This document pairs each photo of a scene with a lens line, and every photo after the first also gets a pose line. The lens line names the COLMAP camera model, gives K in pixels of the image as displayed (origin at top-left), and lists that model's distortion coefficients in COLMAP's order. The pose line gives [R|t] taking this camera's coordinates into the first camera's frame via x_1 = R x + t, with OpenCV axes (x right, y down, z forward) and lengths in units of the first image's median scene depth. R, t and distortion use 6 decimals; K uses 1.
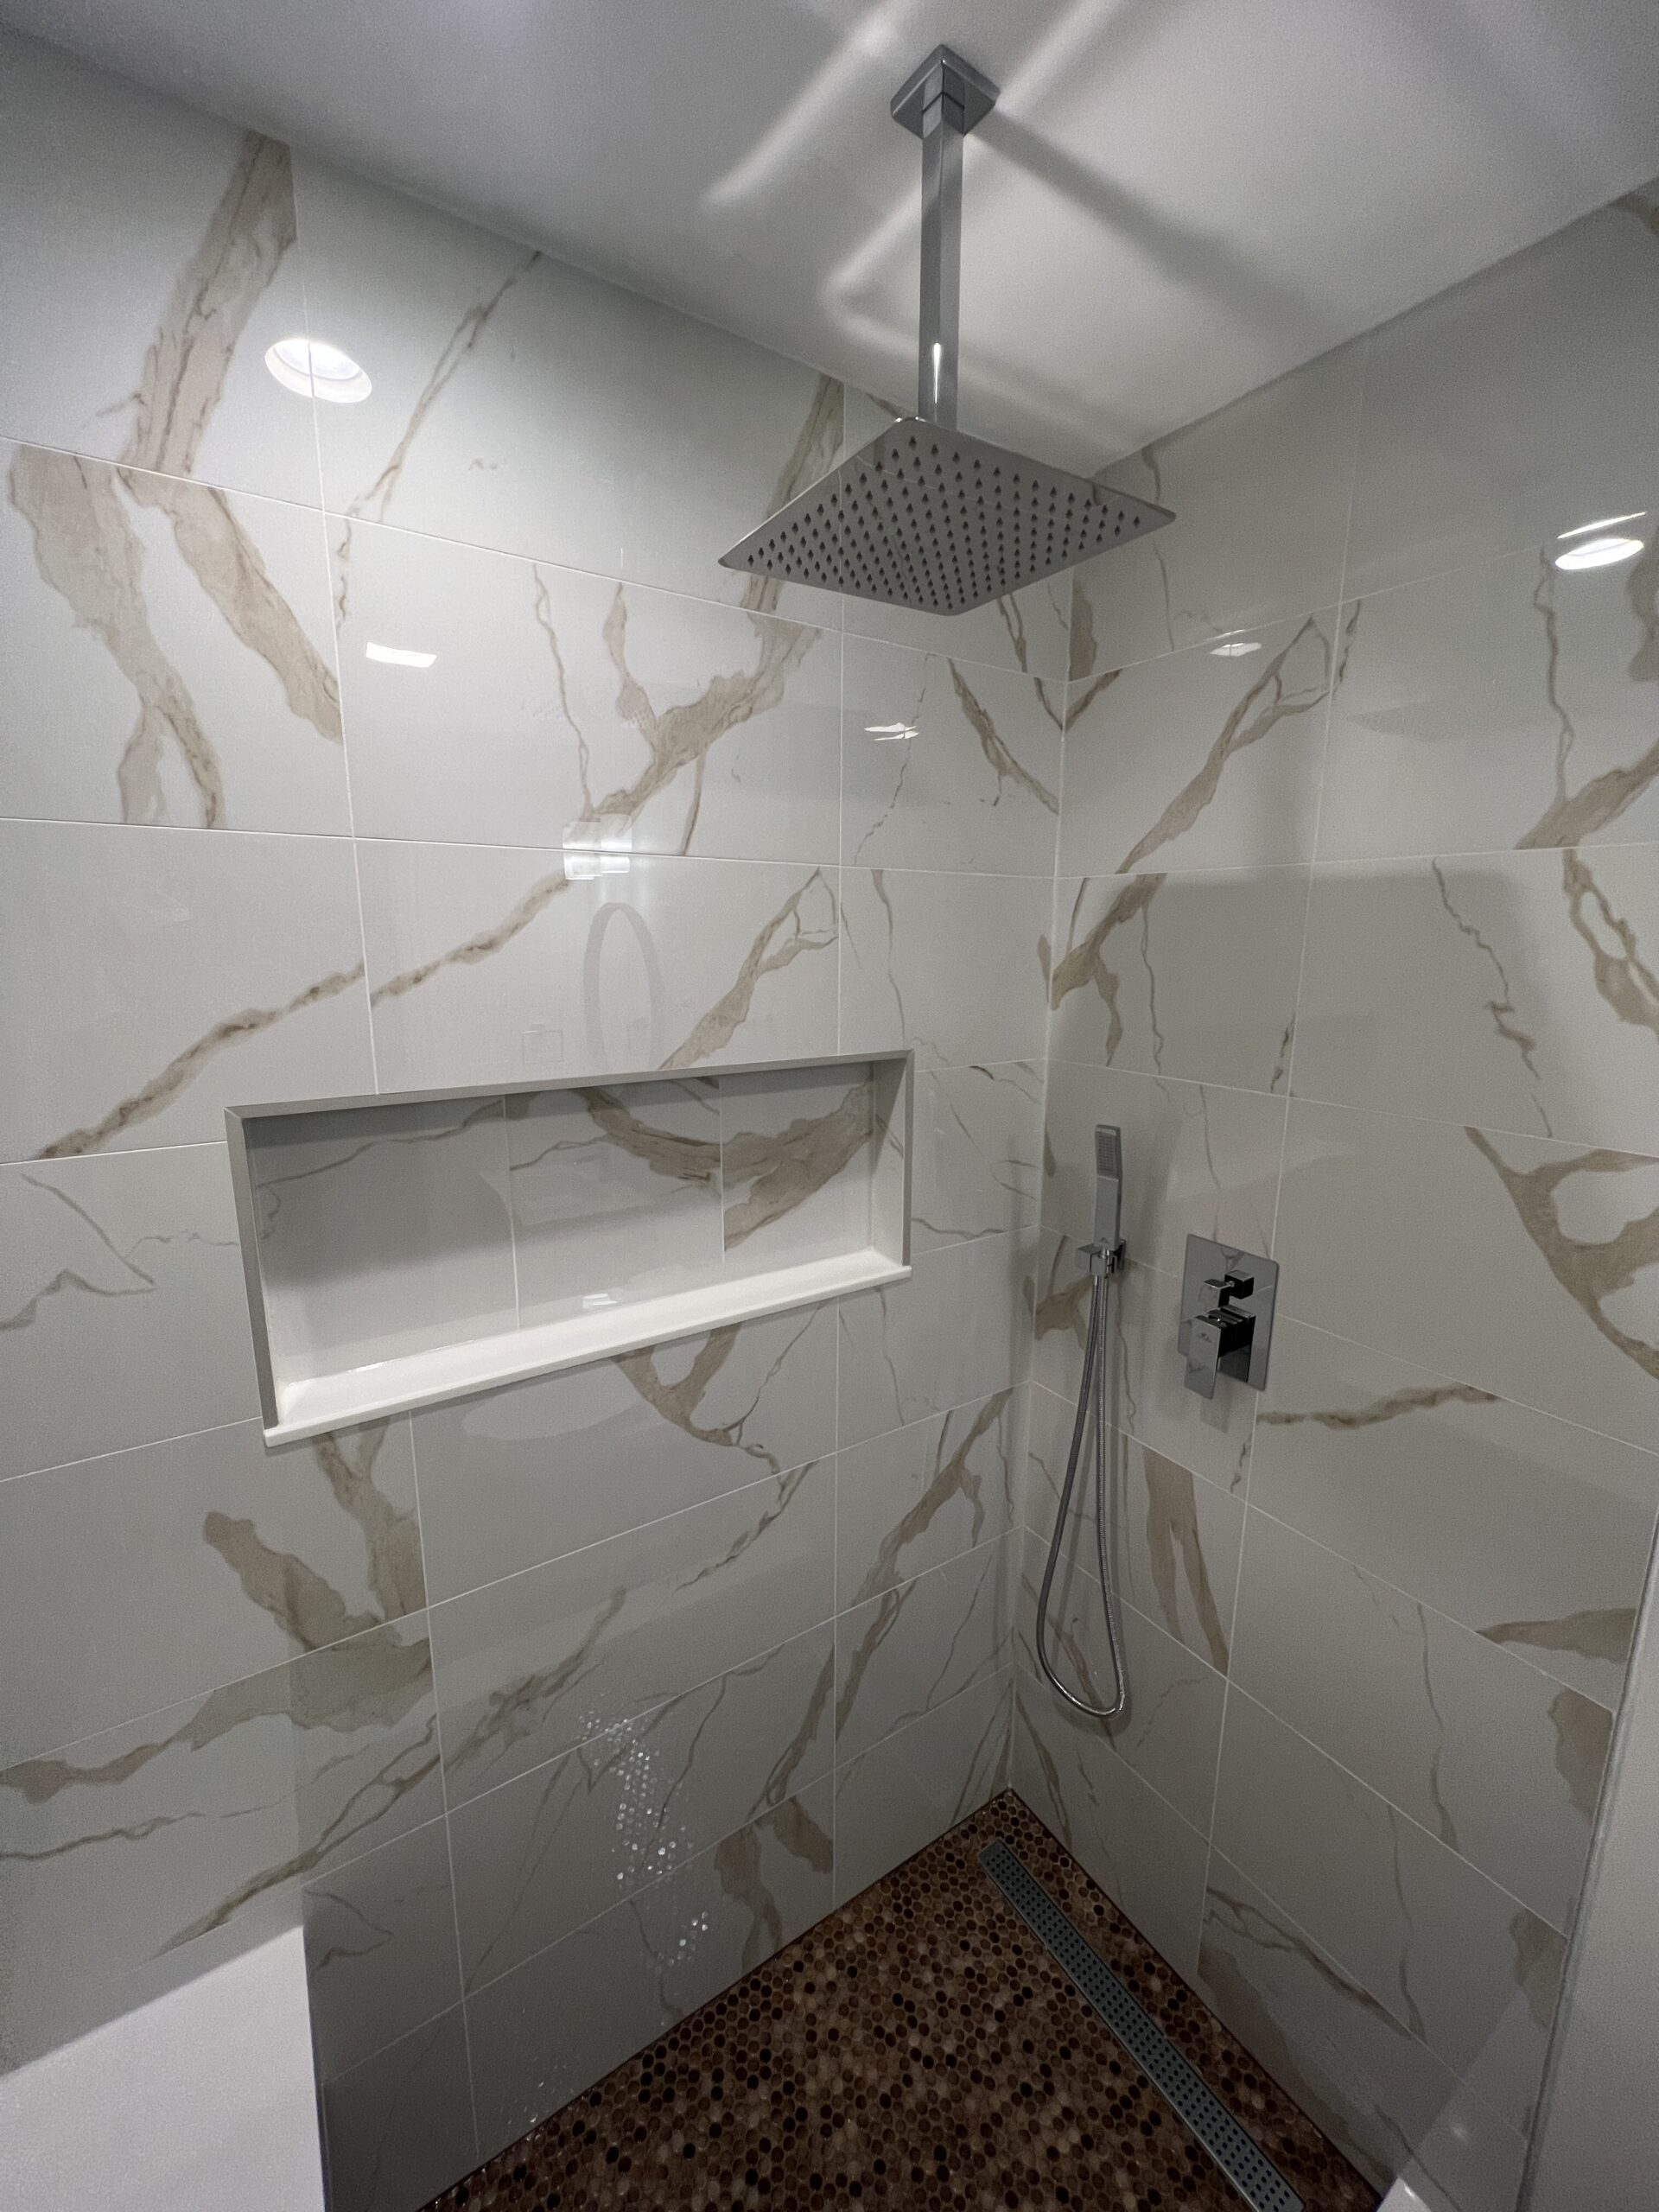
lens RADIAL K [[879.4, 0, 834.1], [0, 879.4, 1099.8], [0, 0, 1]] dist [-0.001723, 0.000048]
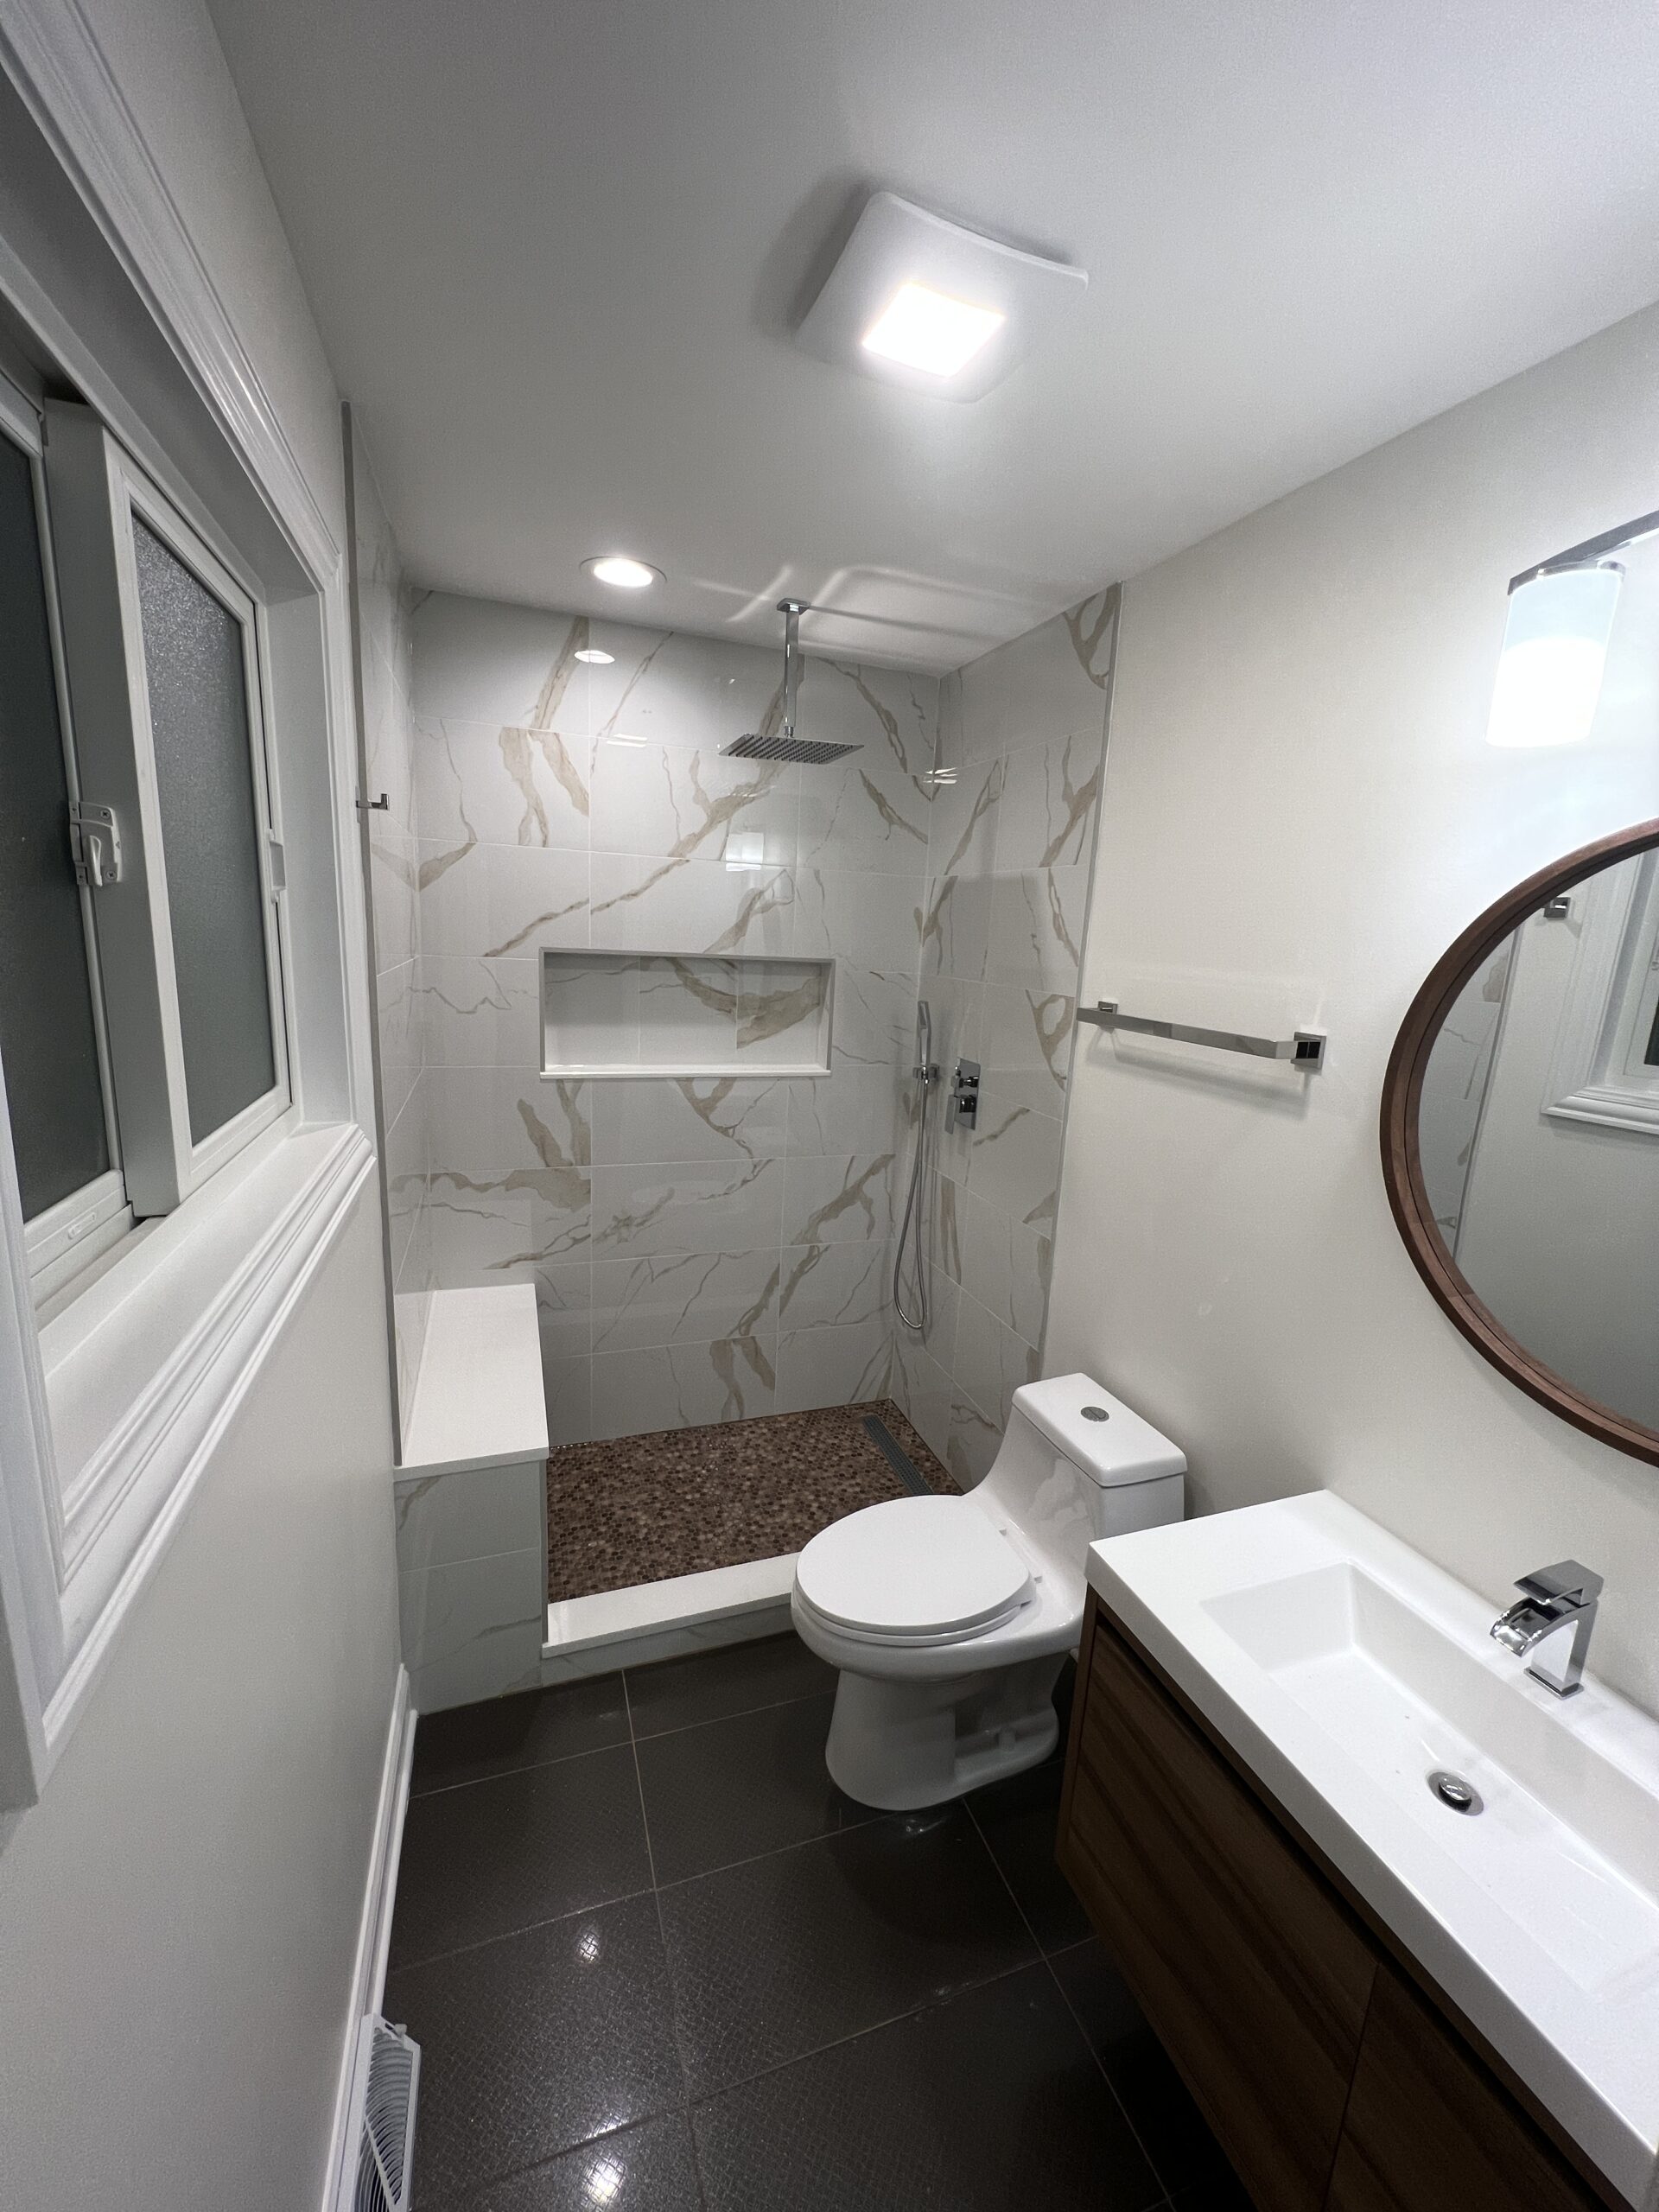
lens RADIAL K [[879.4, 0, 833.3], [0, 879.4, 1100.7], [0, 0, 1]] dist [-0.001723, 0.000048]
pose [[0.970516, 0.087767, -0.224491, 0.649331], [-0.088369, 0.996060, 0.007385, 0.288888], [0.224254, 0.012670, 0.974448, -1.106897]]
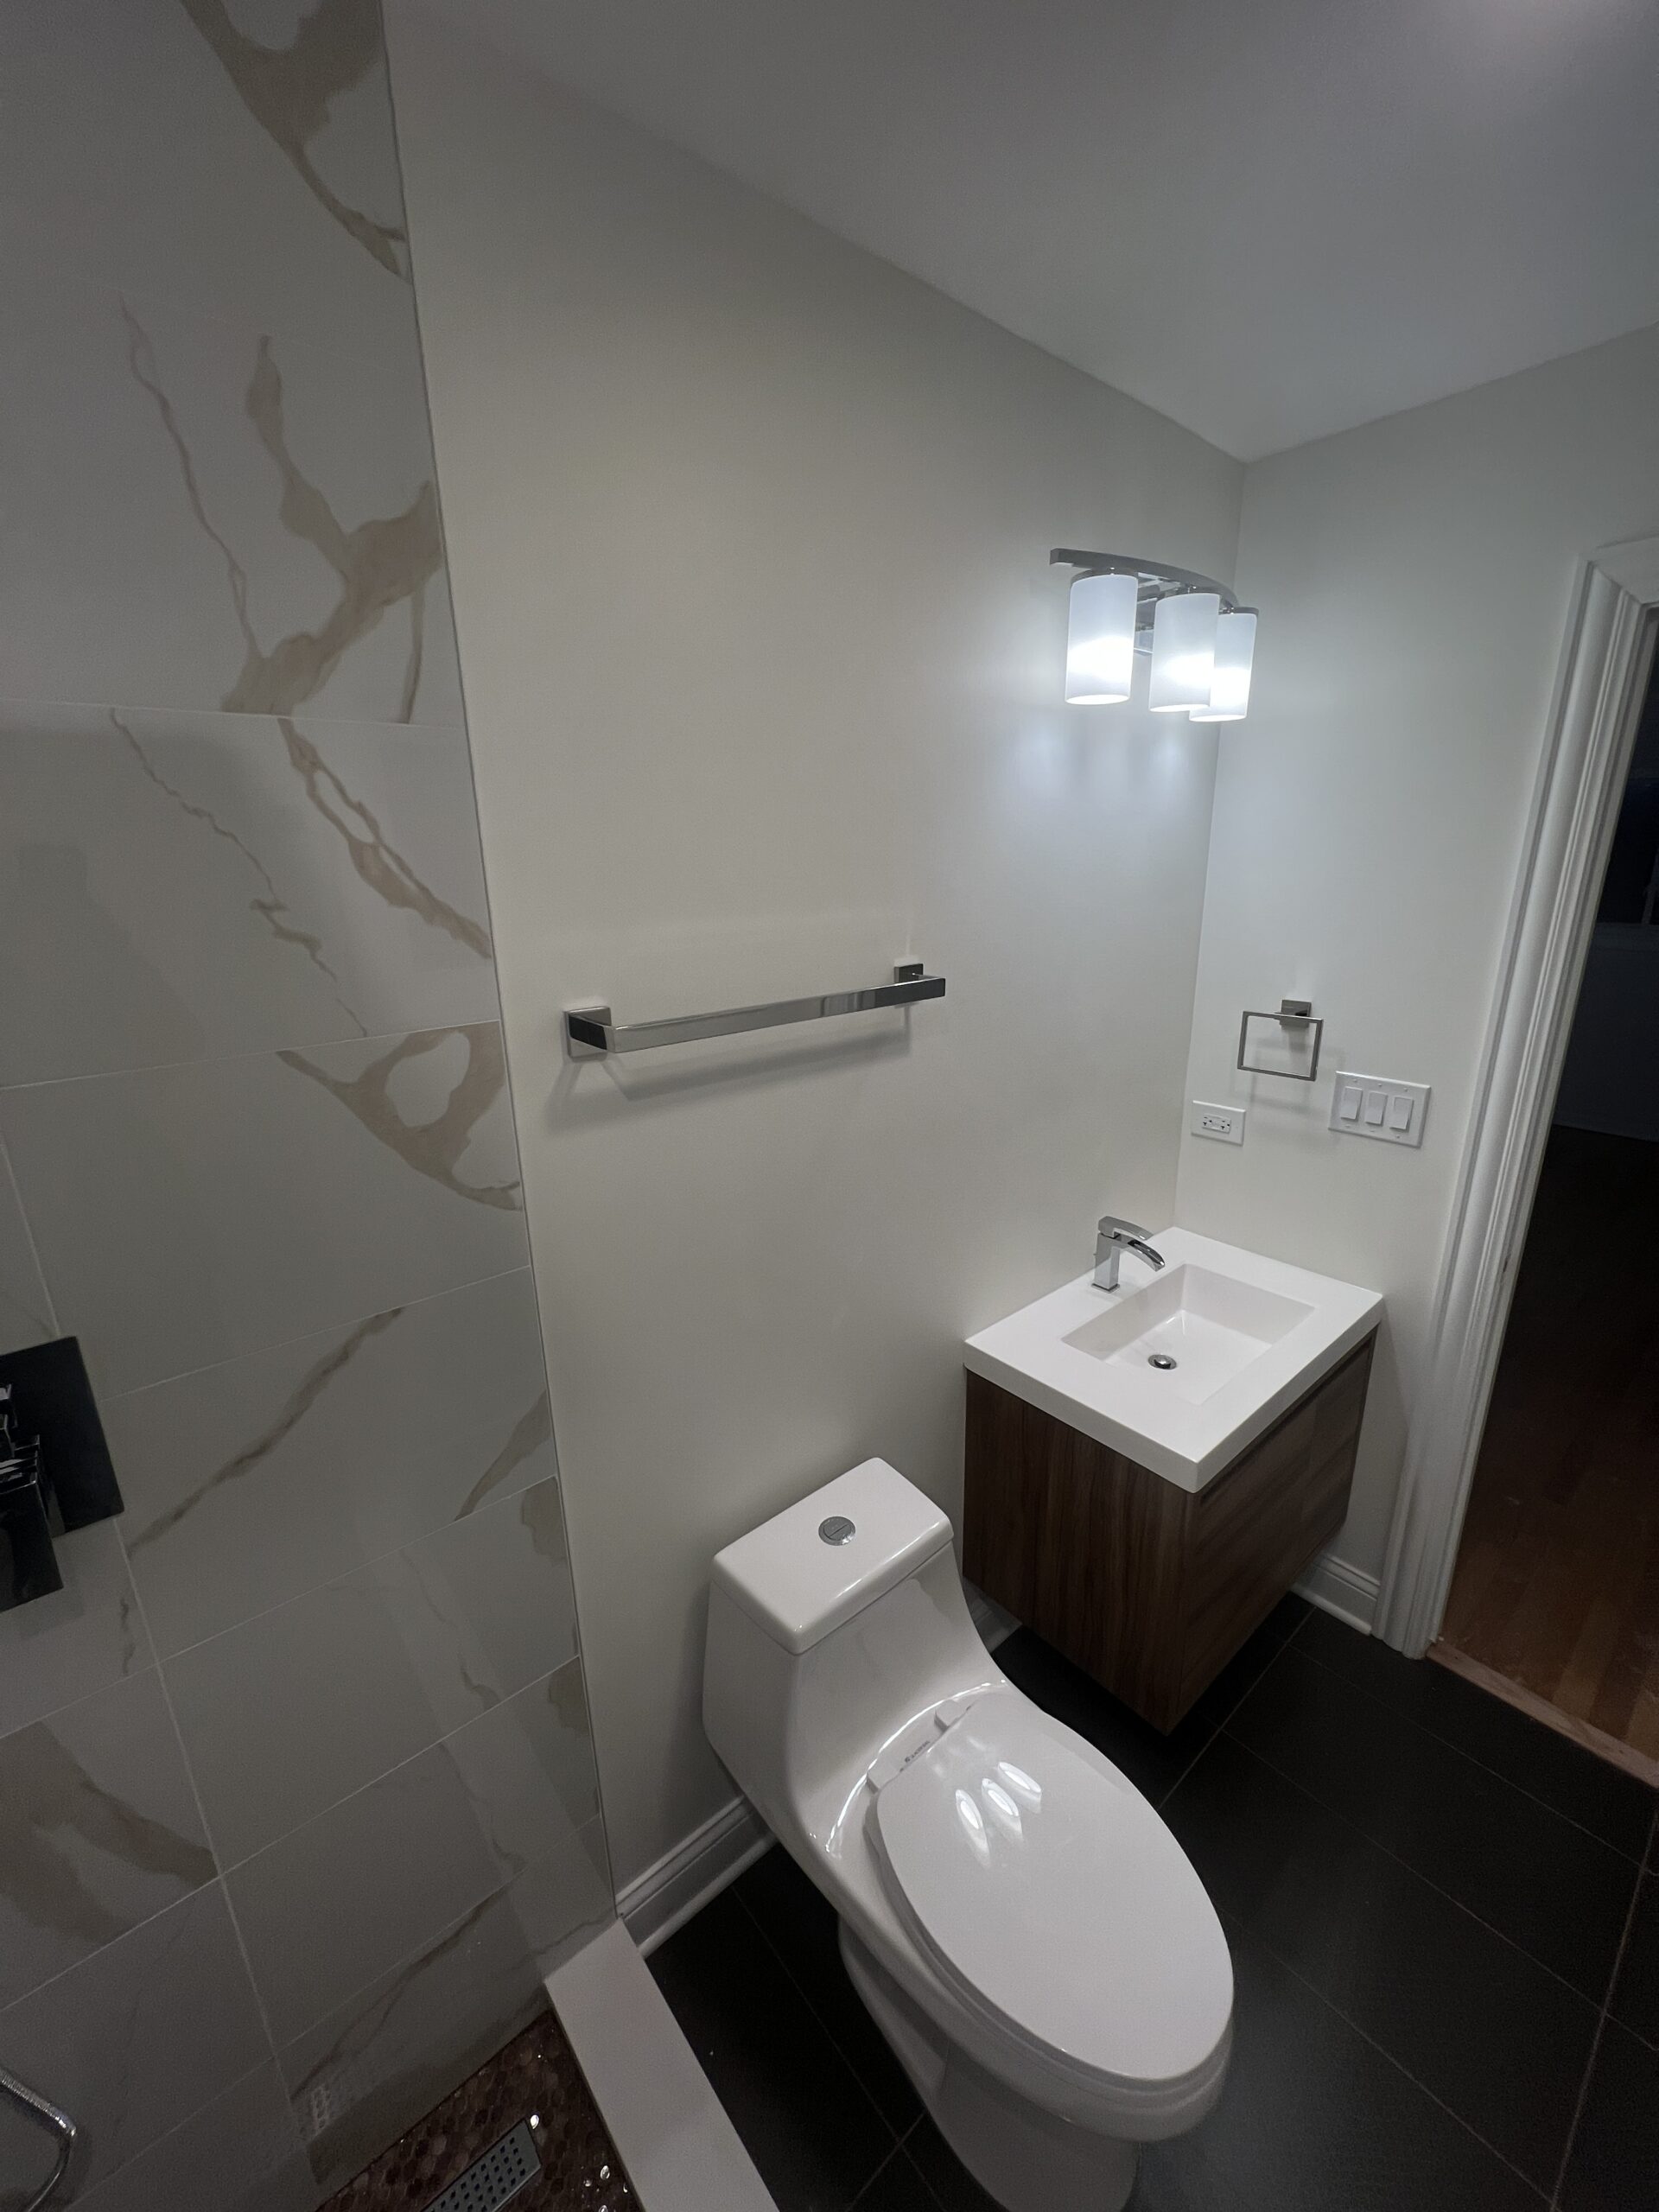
lens RADIAL K [[879.4, 0, 836.1], [0, 879.4, 1098.4], [0, 0, 1]] dist [-0.001723, 0.000048]
pose [[-0.116664, -0.280708, 0.952676, -0.138060], [0.203930, 0.932017, 0.299594, -0.060159], [-0.972009, 0.229231, -0.051488, 0.446326]]
